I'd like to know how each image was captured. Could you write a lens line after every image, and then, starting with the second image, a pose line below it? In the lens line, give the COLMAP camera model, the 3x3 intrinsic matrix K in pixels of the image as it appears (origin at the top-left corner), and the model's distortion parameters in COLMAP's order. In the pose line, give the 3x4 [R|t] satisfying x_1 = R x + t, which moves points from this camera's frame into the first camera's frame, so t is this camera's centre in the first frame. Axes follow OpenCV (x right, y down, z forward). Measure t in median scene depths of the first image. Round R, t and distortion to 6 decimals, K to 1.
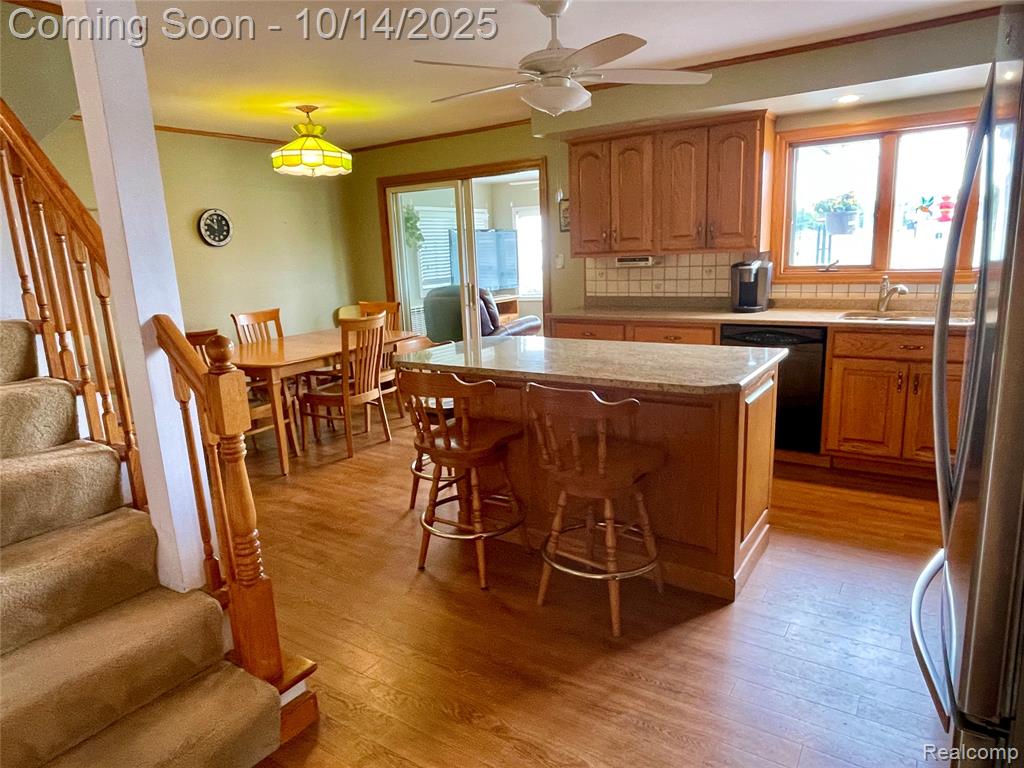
lens RADIAL K [[639.4, 0, 507.5], [0, 639.4, 384.6], [0, 0, 1]] dist [0.006528, -0.007261]
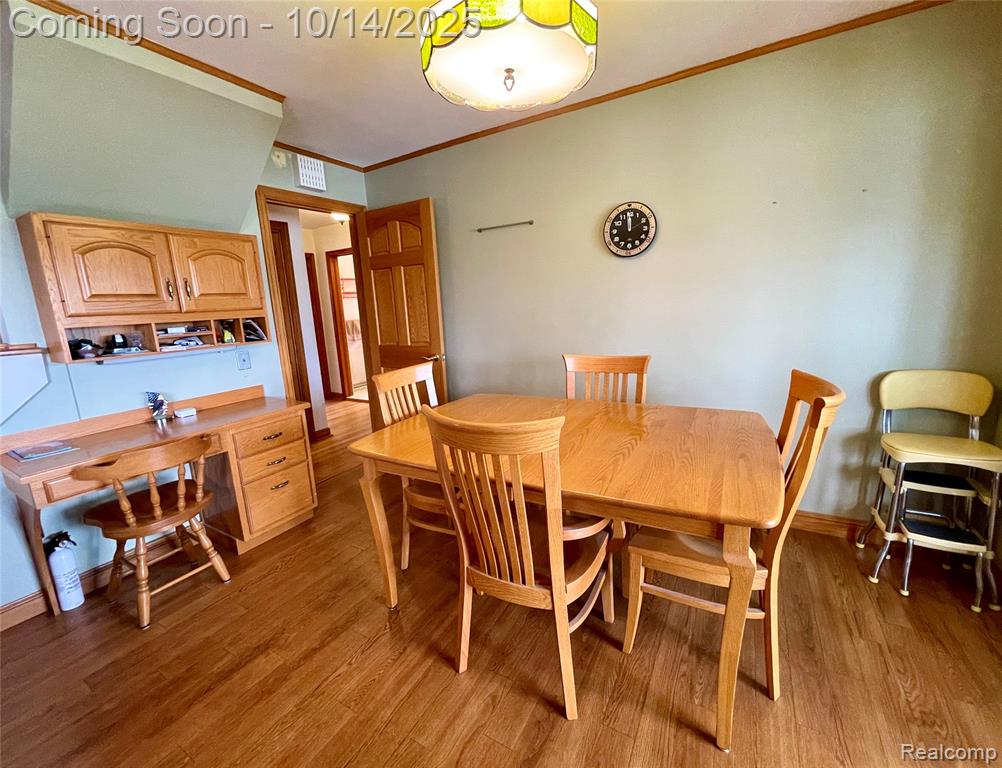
lens RADIAL K [[423.0, 0, 502.0], [0, 423.0, 385.7], [0, 0, 1]] dist [-0.009590, -0.000265]
pose [[0.063184, 0.223377, -0.972682, 0.026188], [-0.161728, 0.964039, 0.210886, -0.155848], [0.984811, 0.143986, 0.097038, 0.845812]]
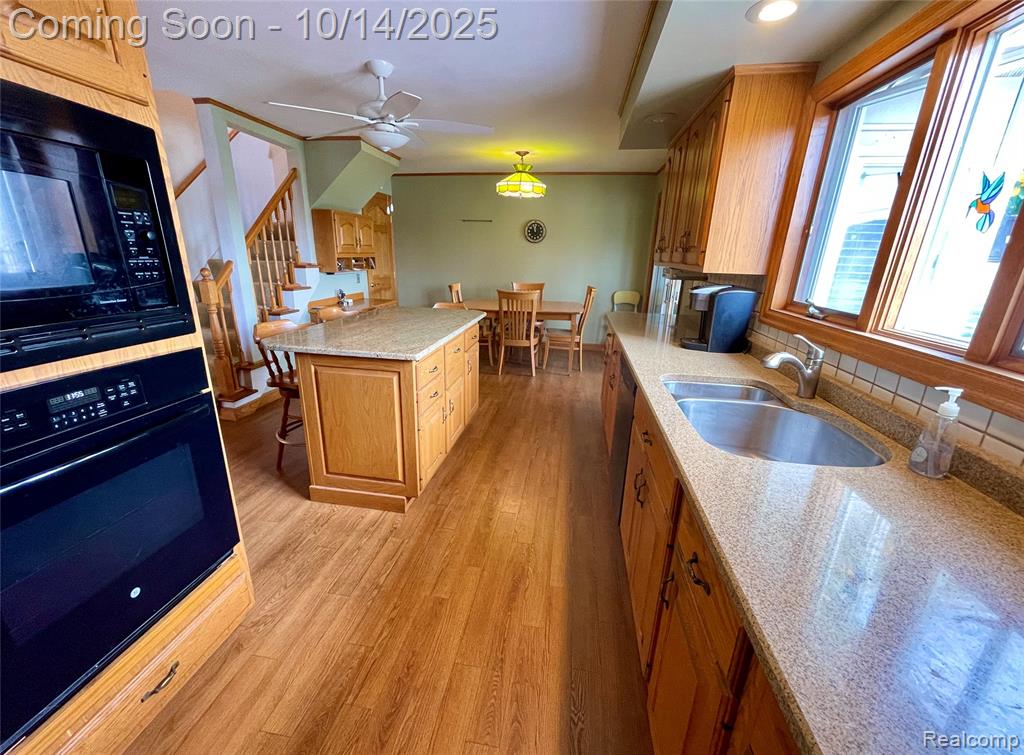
lens RADIAL K [[415.1, 0, 497.4], [0, 415.1, 392.6], [0, 0, 1]] dist [0.001198, -0.000467]
pose [[0.395330, 0.343450, -0.851913, 0.605561], [-0.230380, 0.934894, 0.269996, -0.118957], [0.889179, 0.089527, 0.448716, 0.451605]]
